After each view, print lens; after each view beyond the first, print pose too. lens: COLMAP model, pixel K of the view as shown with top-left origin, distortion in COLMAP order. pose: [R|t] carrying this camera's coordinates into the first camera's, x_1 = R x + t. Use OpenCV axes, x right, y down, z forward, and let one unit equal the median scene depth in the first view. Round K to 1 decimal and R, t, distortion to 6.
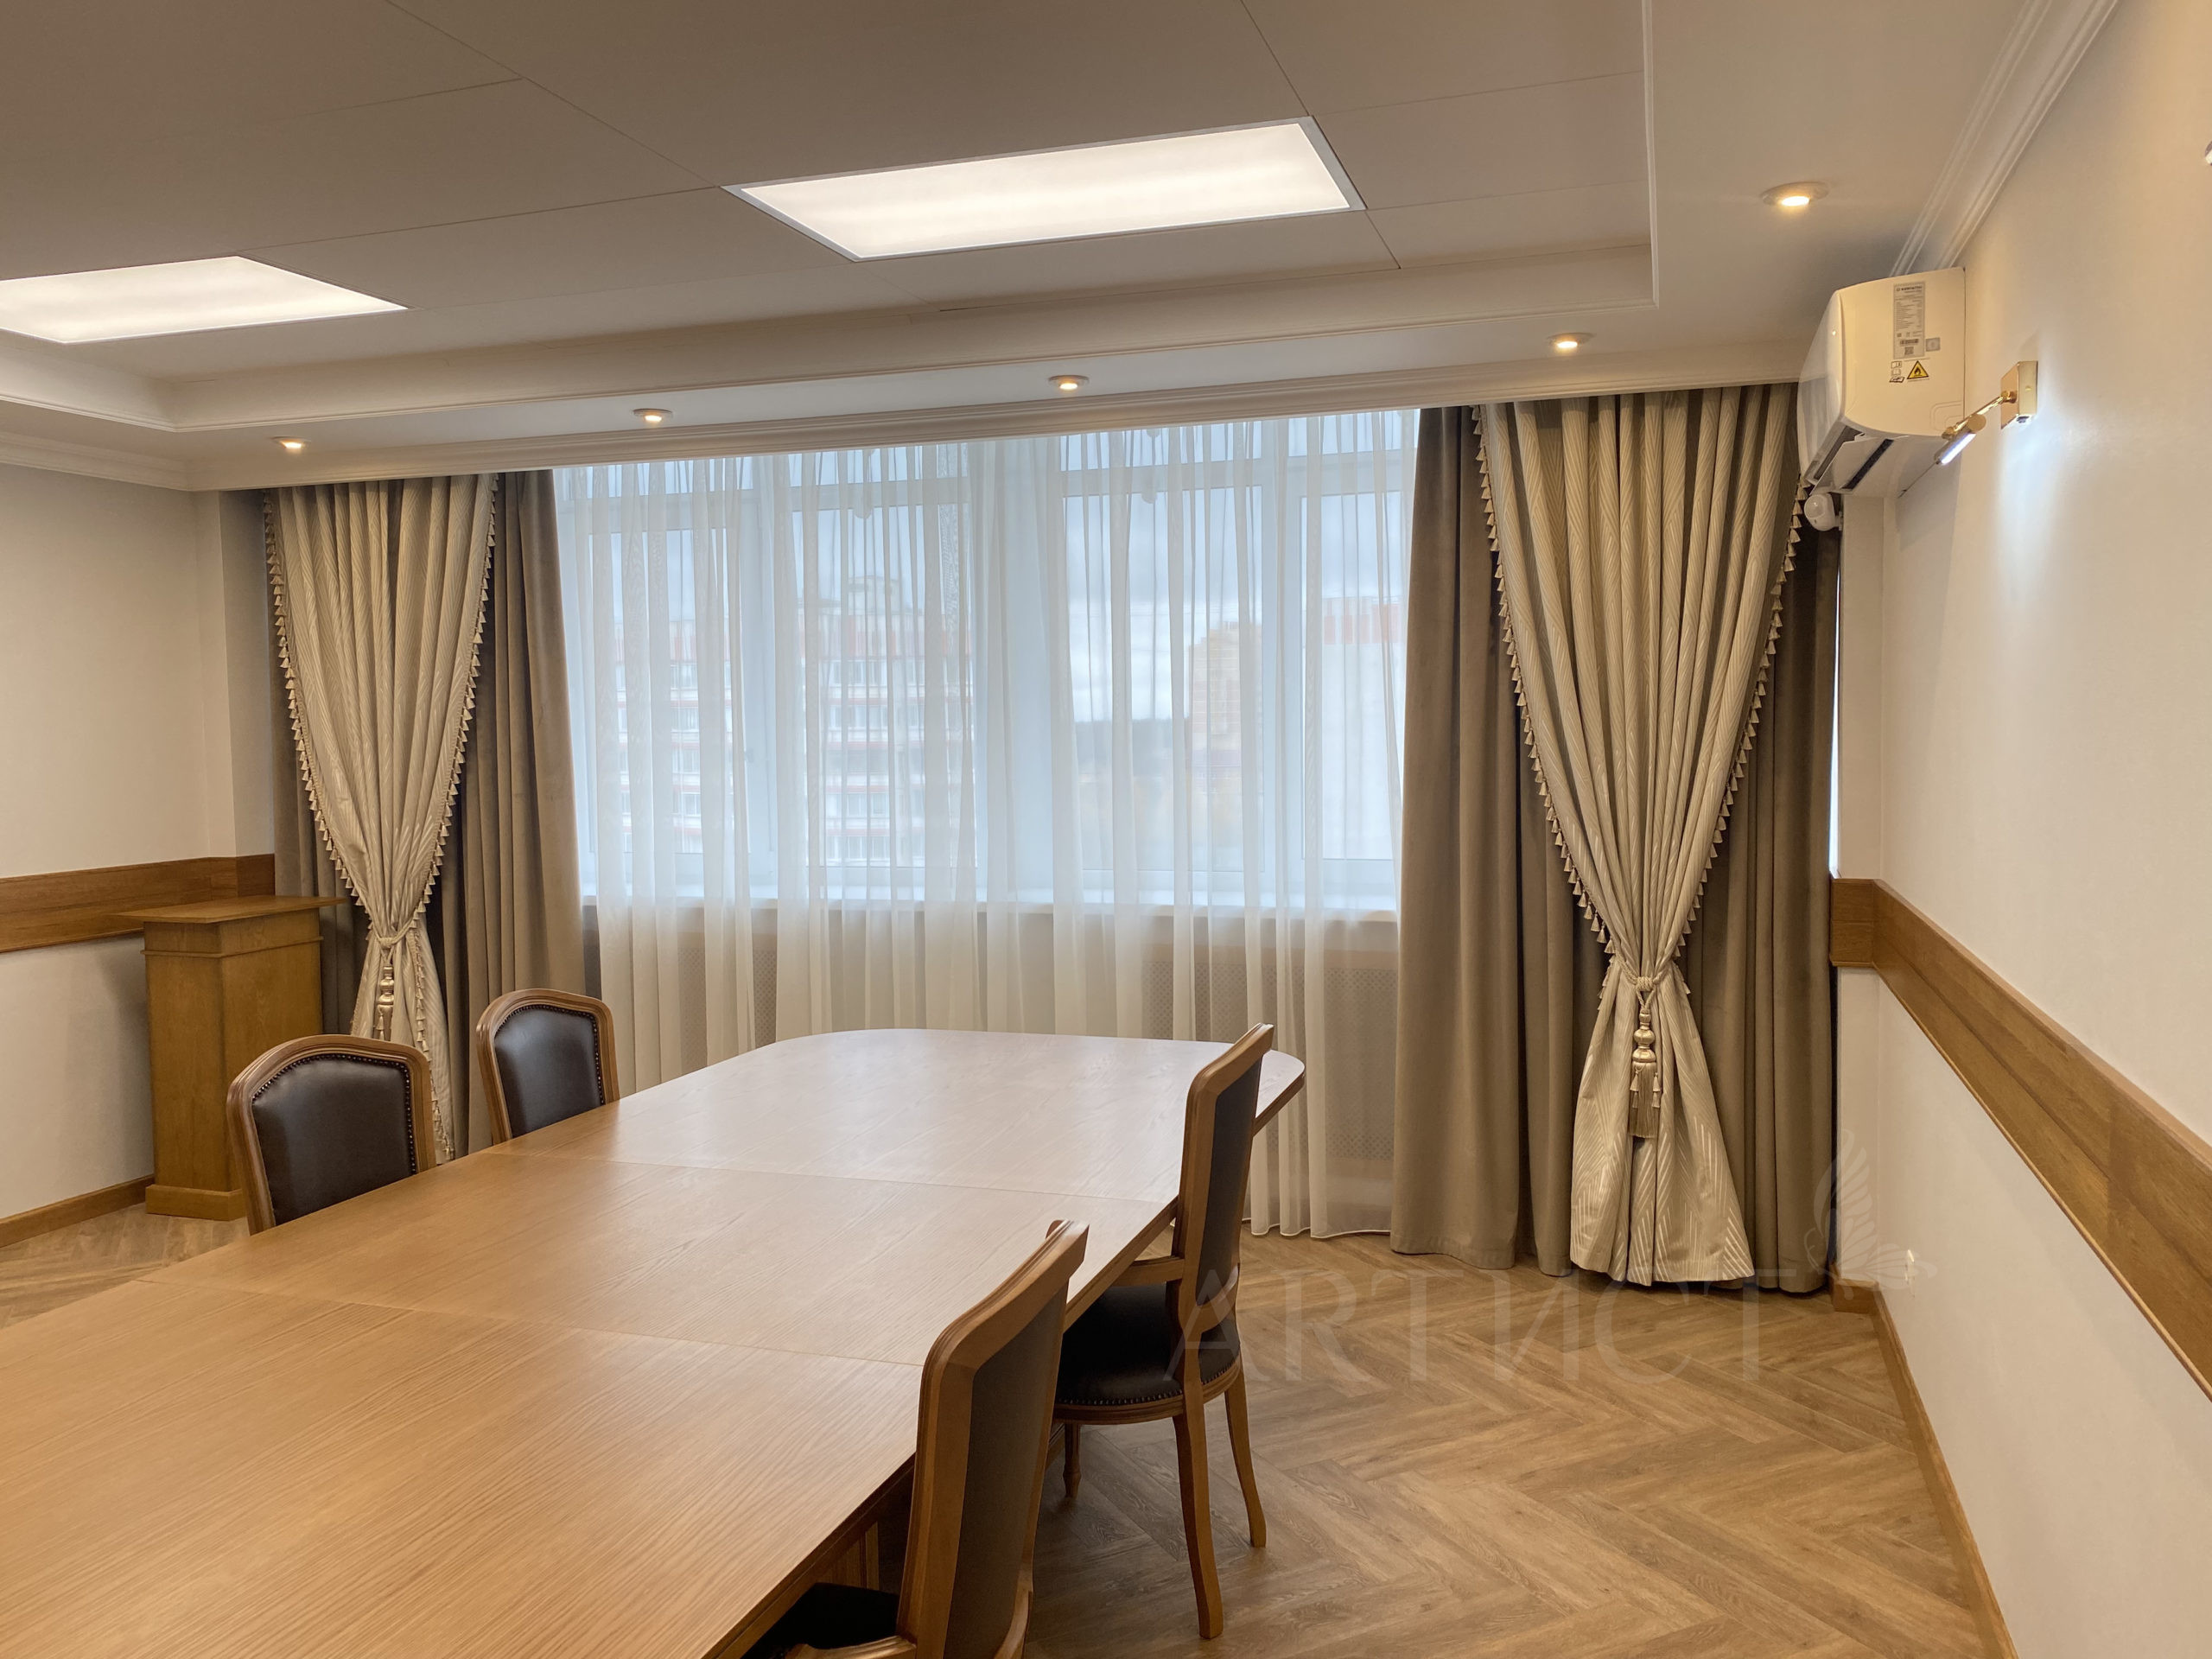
lens RADIAL K [[1678.3, 0, 1100.6], [0, 1678.3, 824.1], [0, 0, 1]] dist [0.025631, -0.004003]
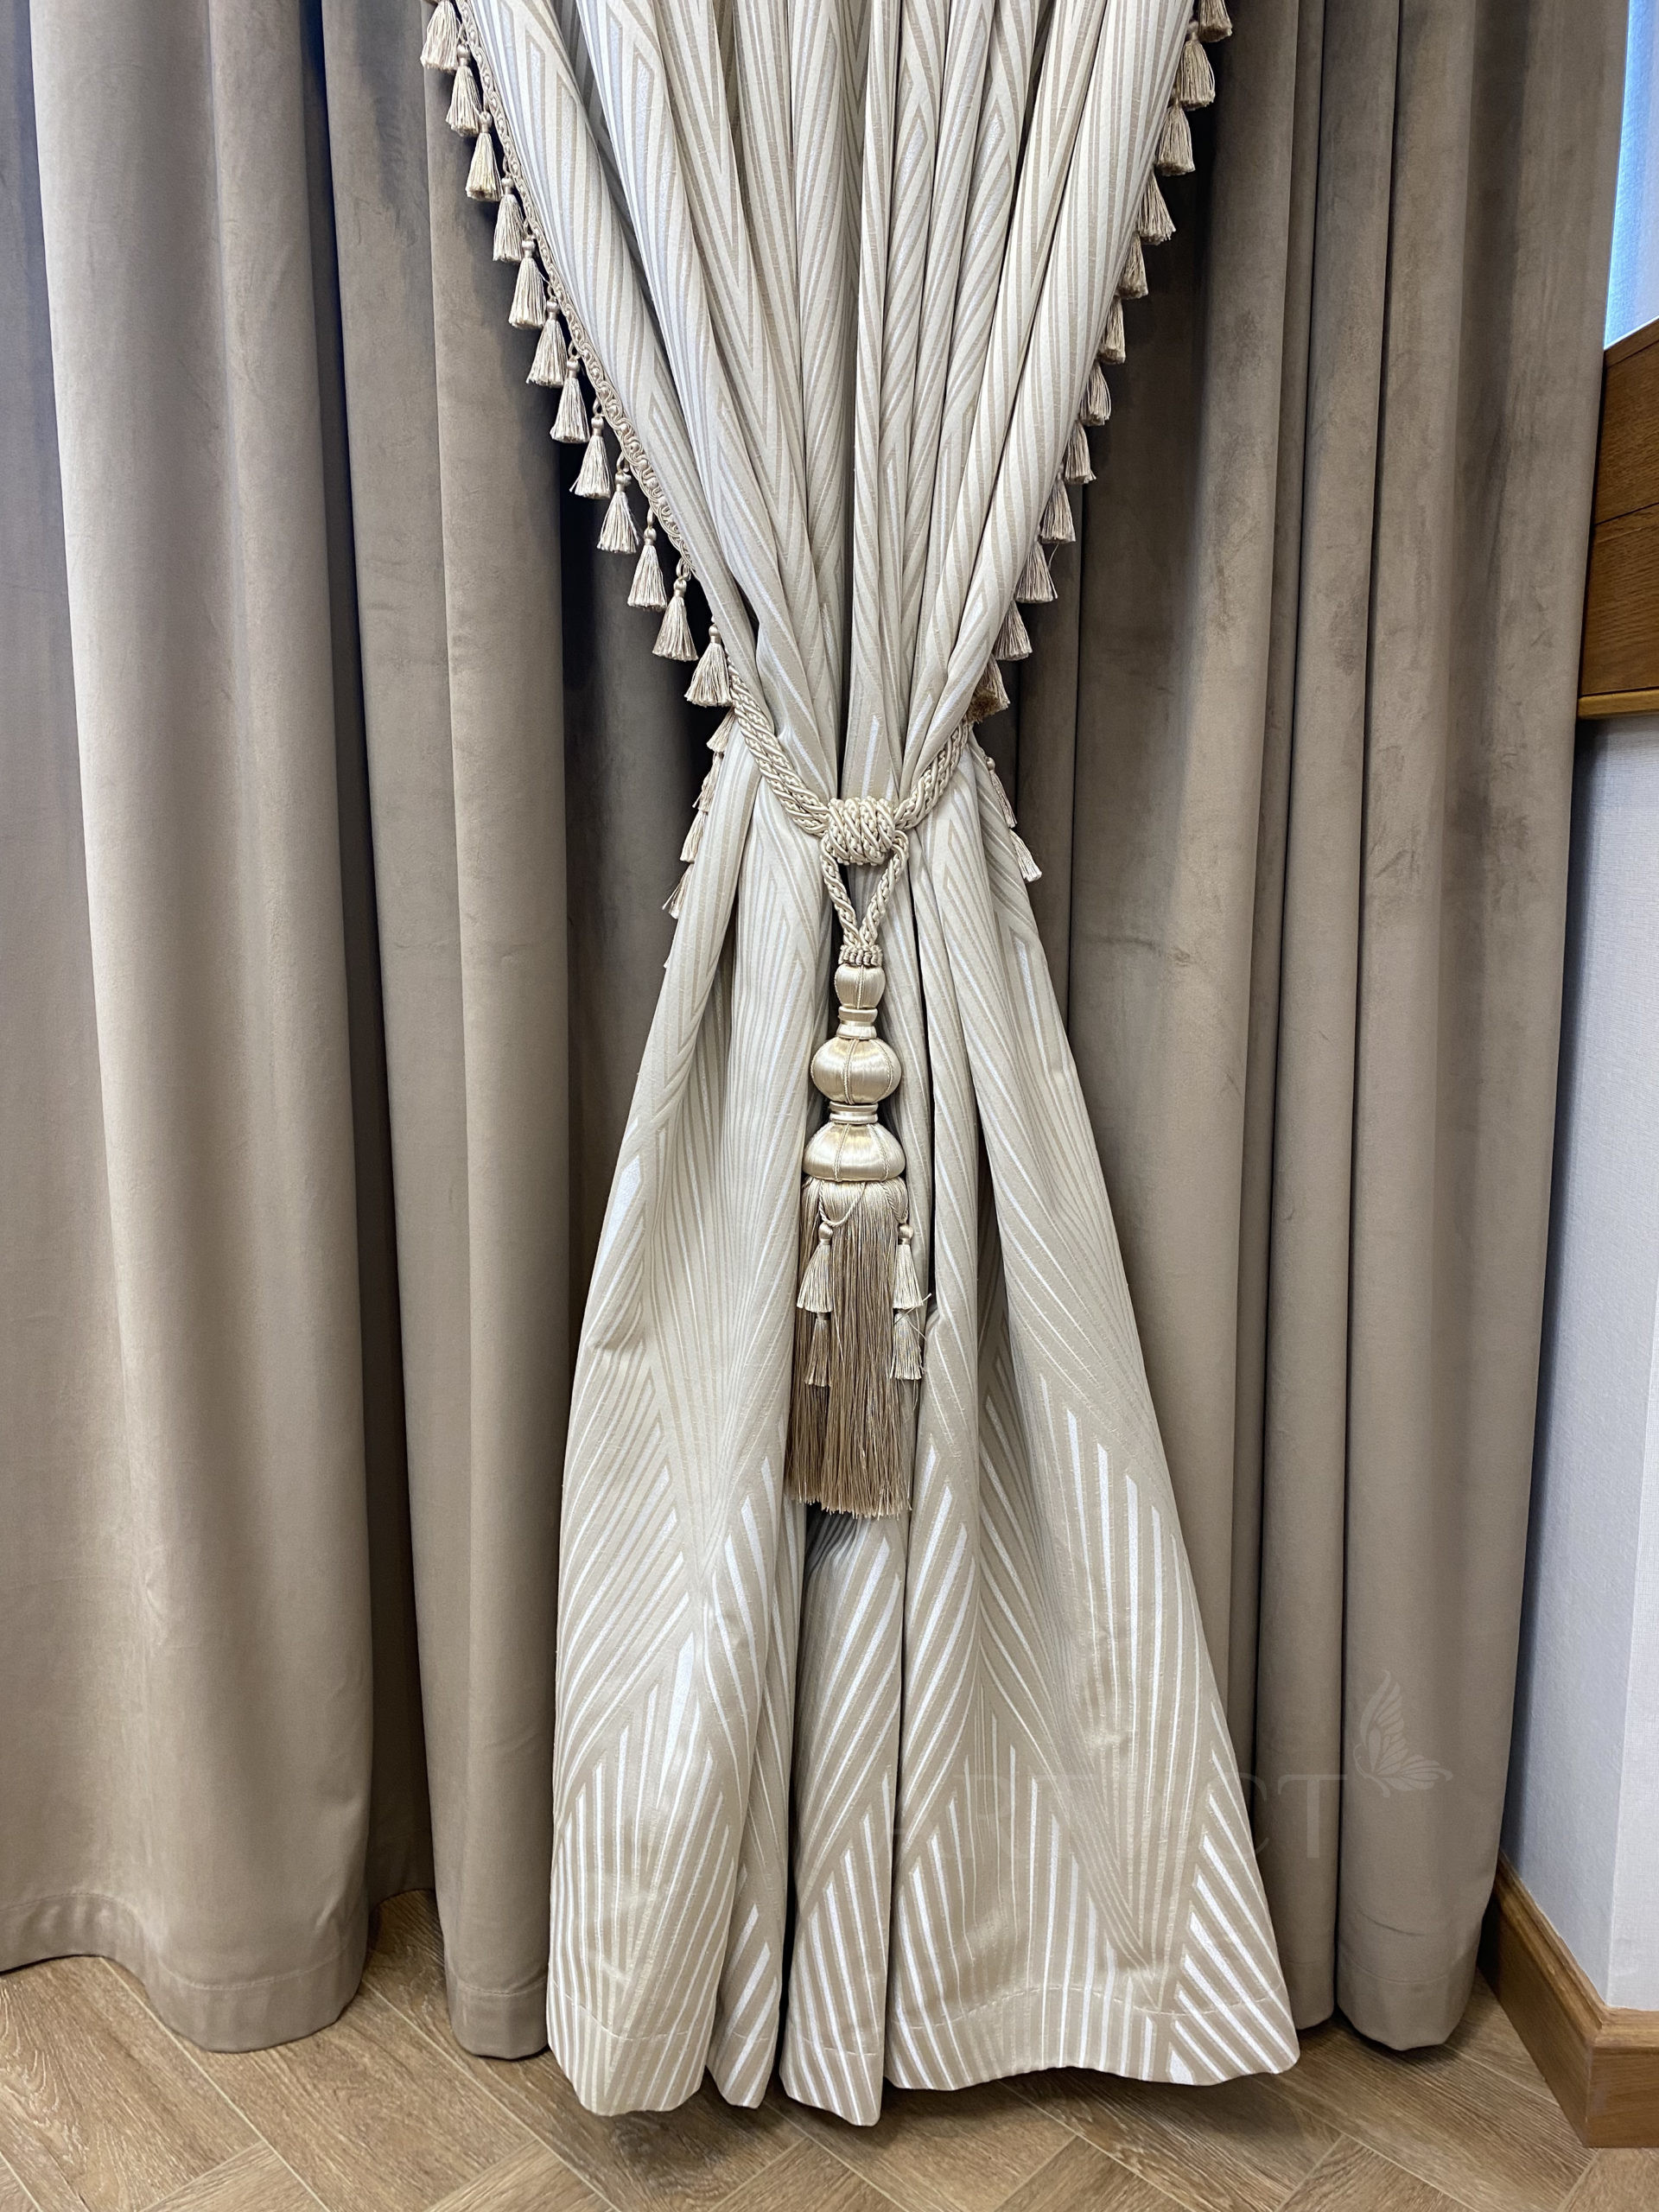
lens RADIAL K [[1678.3, 0, 828.2], [0, 1678.3, 1105.5], [0, 0, 1]] dist [0.025631, -0.004003]
pose [[0.950381, -0.030379, 0.309600, 0.249290], [-0.000070, 0.995200, 0.097865, 0.109274], [-0.311087, -0.093031, 0.945817, 0.787243]]
